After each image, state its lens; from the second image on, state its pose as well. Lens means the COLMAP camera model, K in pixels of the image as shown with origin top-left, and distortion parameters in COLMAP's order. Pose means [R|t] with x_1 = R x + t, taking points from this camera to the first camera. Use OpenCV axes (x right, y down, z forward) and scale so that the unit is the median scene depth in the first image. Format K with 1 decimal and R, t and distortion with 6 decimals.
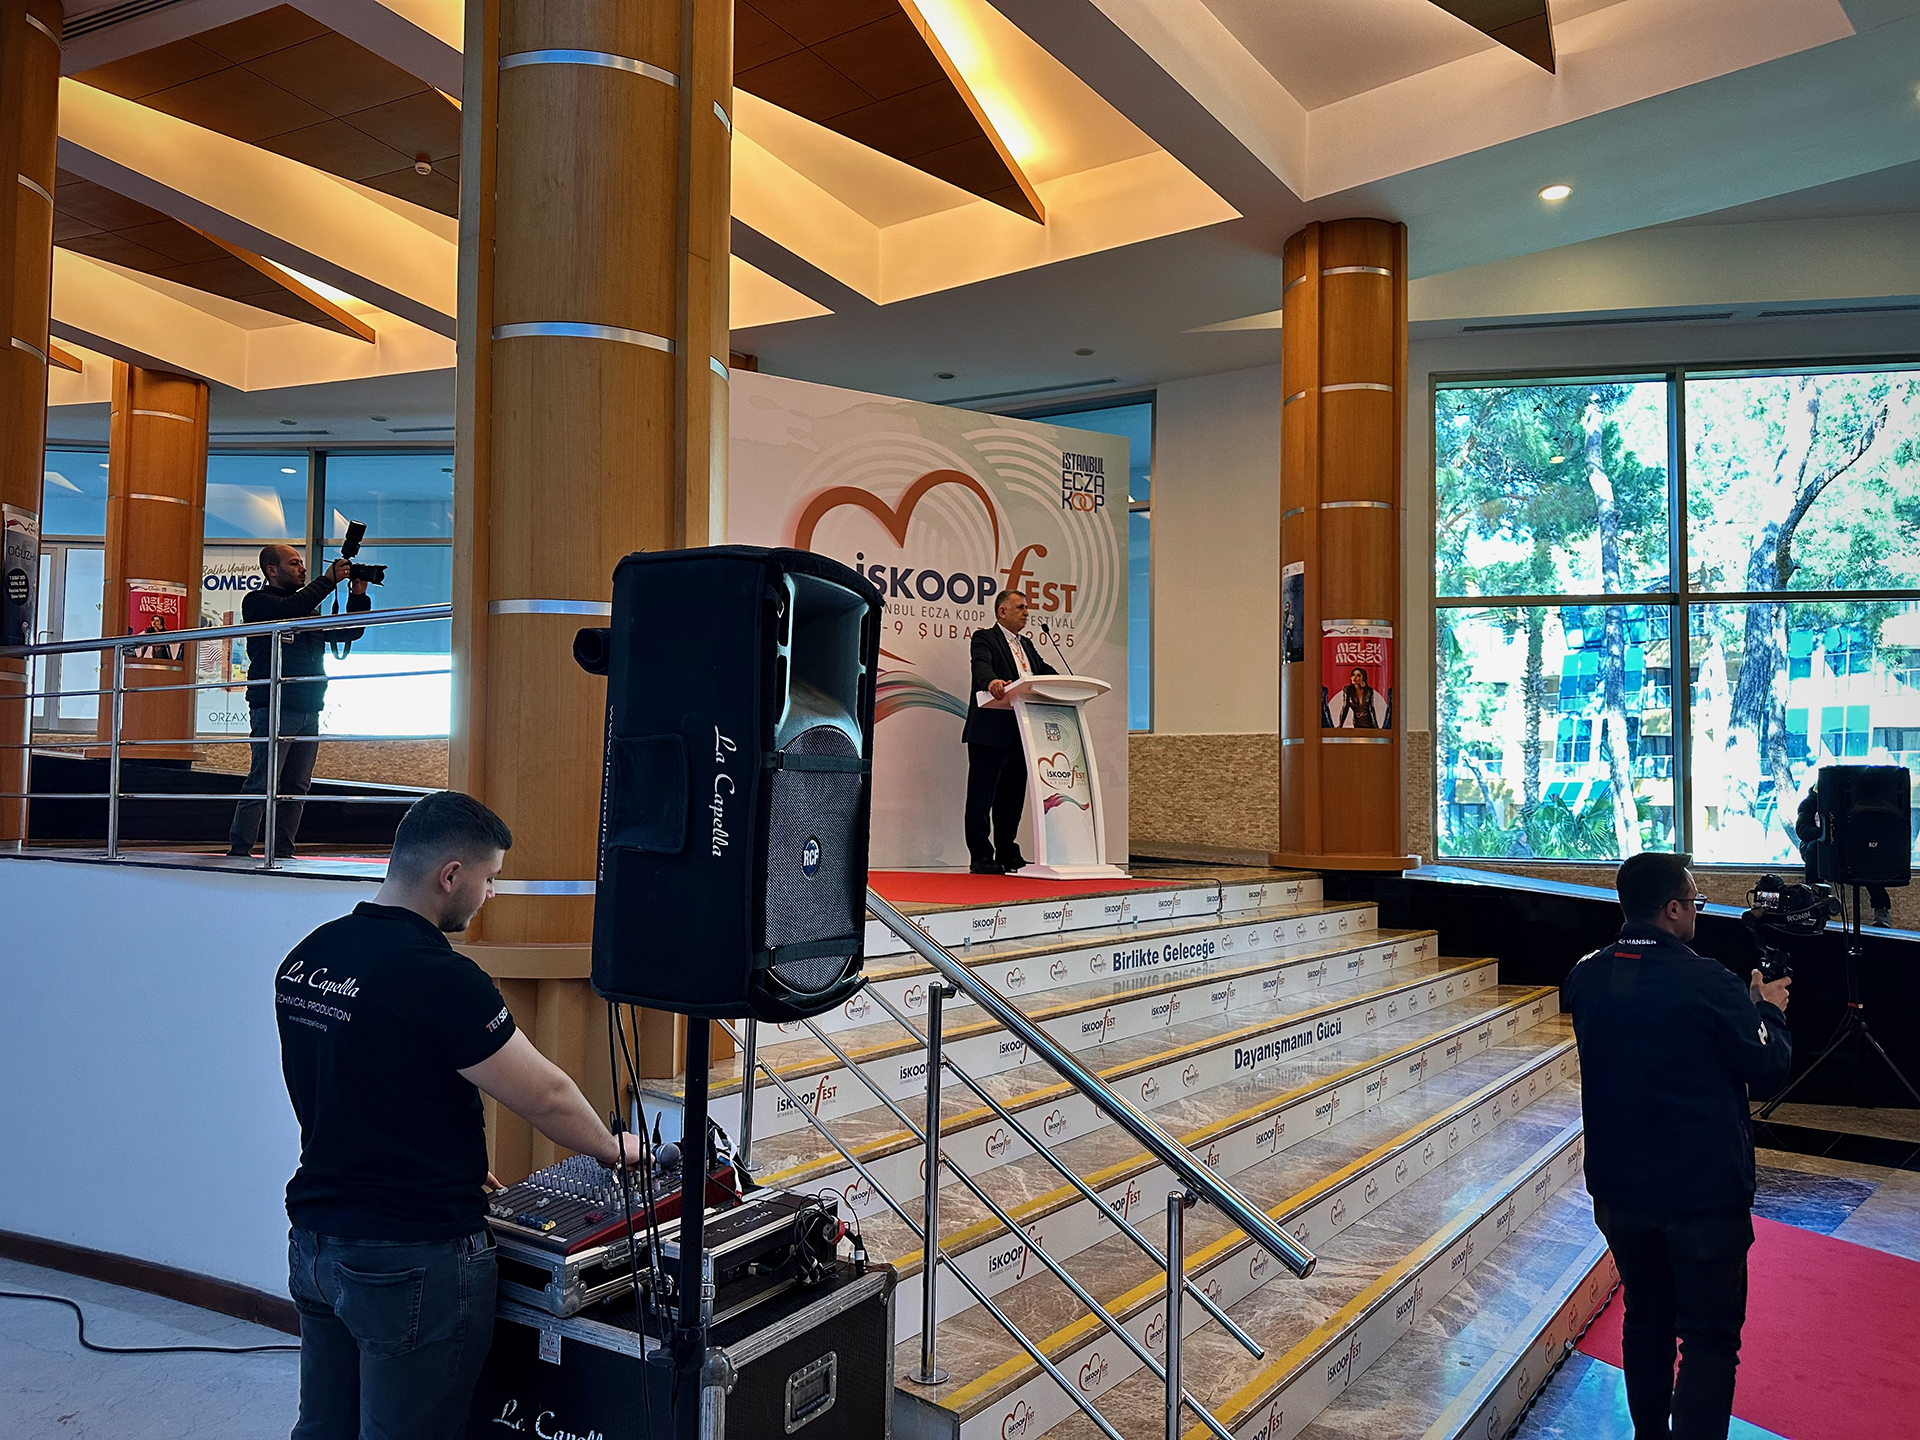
lens RADIAL K [[1324.0, 0, 957.9], [0, 1324.0, 727.0], [0, 0, 1]] dist [0.009862, 0.000223]
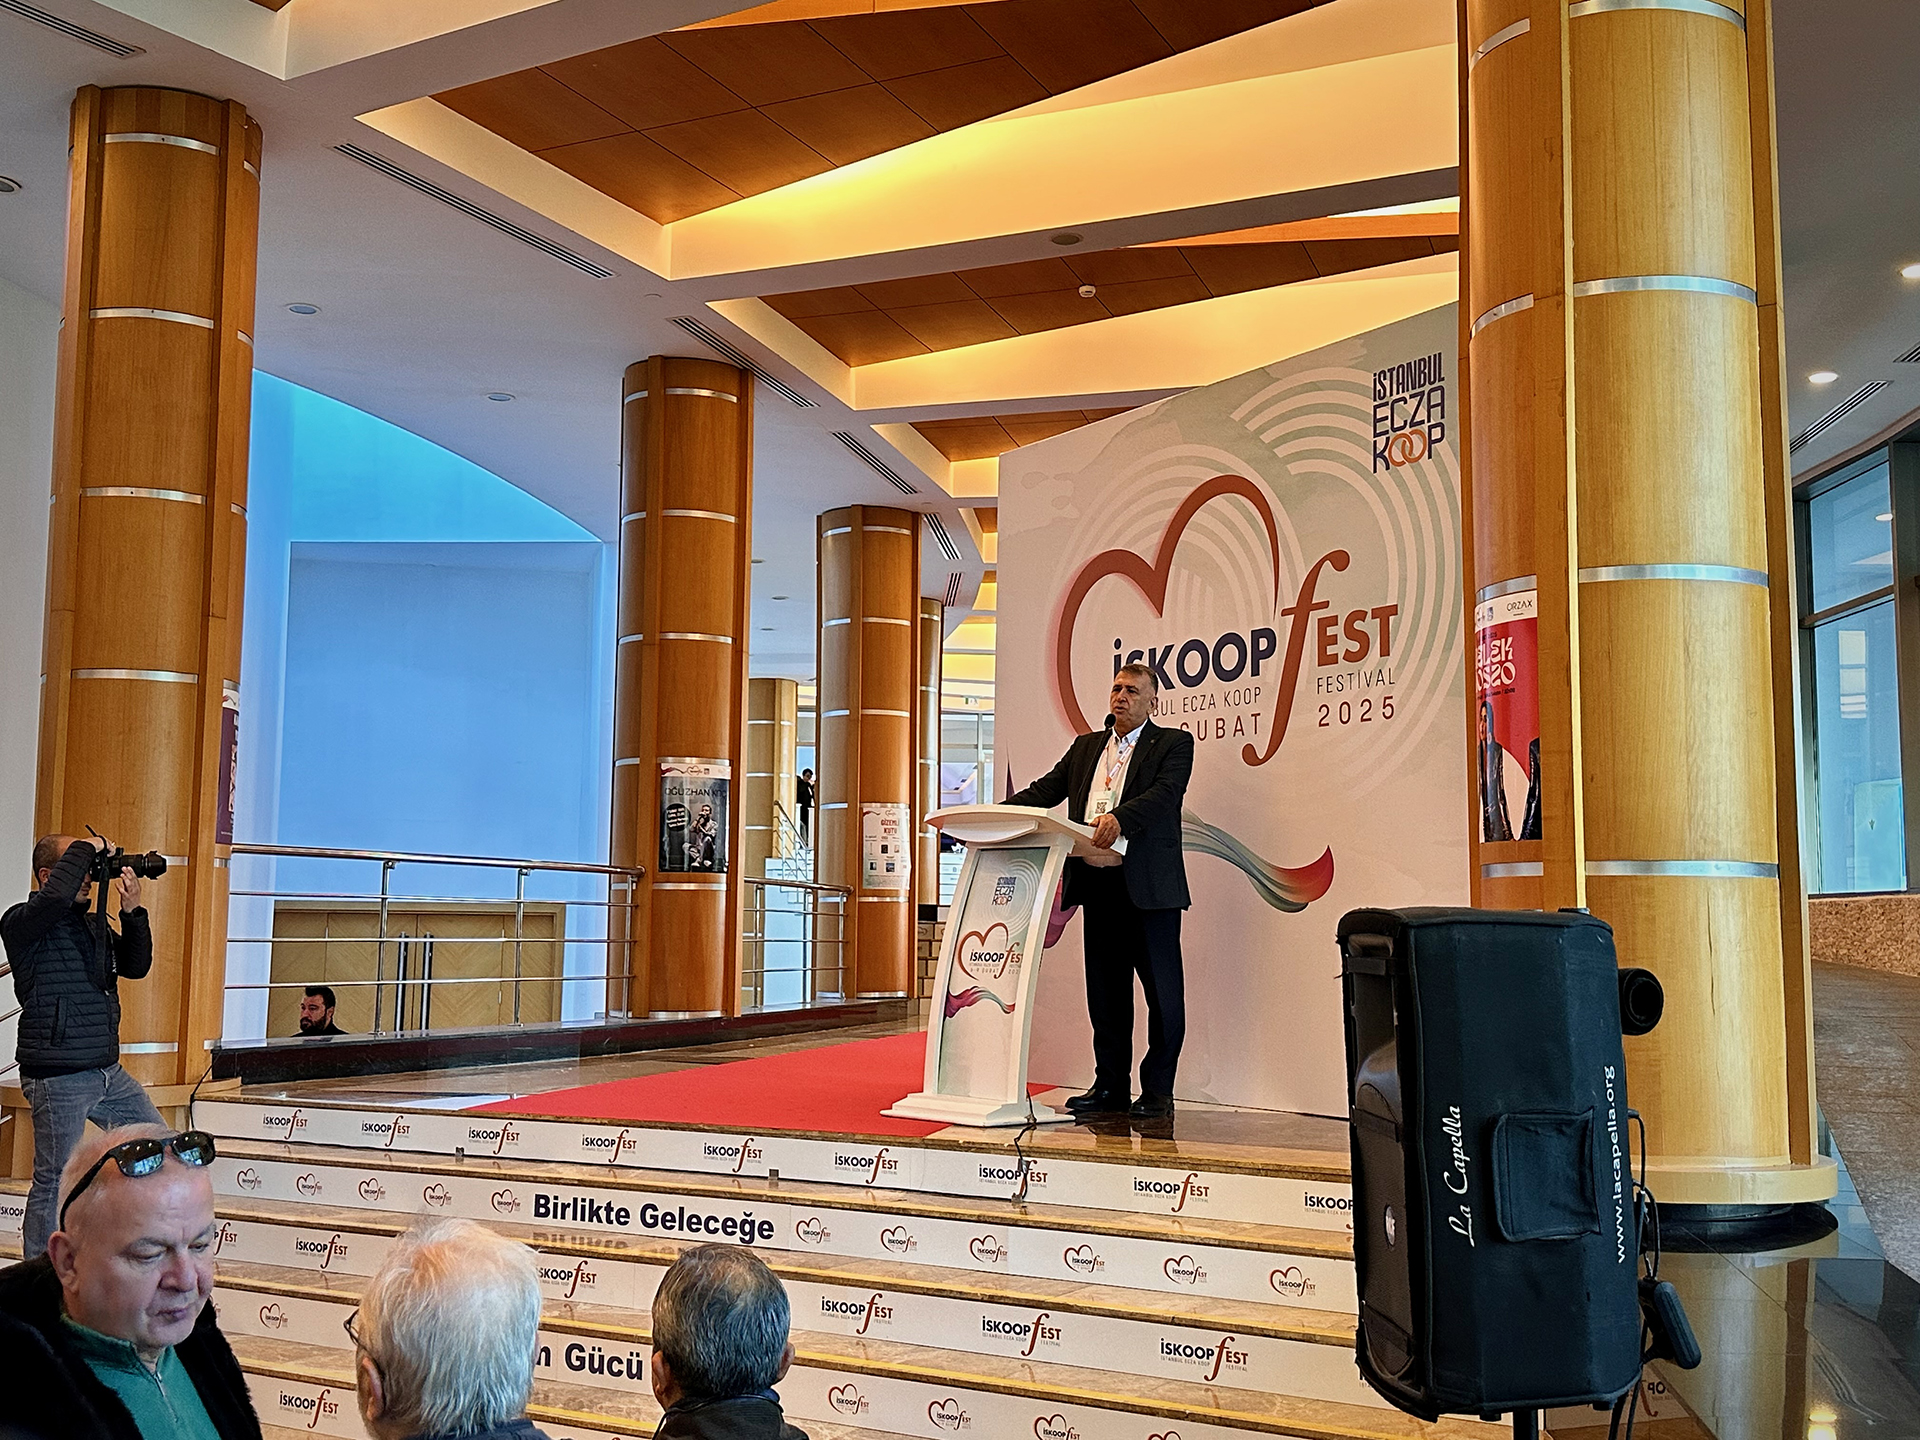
lens RADIAL K [[2038.5, 0, 958.7], [0, 2038.5, 717.5], [0, 0, 1]] dist [0.064311, 0.000000]
pose [[0.110779, -0.117131, -0.986919, 0.933356], [0.052402, 0.992338, -0.111893, 0.025523], [0.992463, -0.039321, 0.116068, 0.749358]]
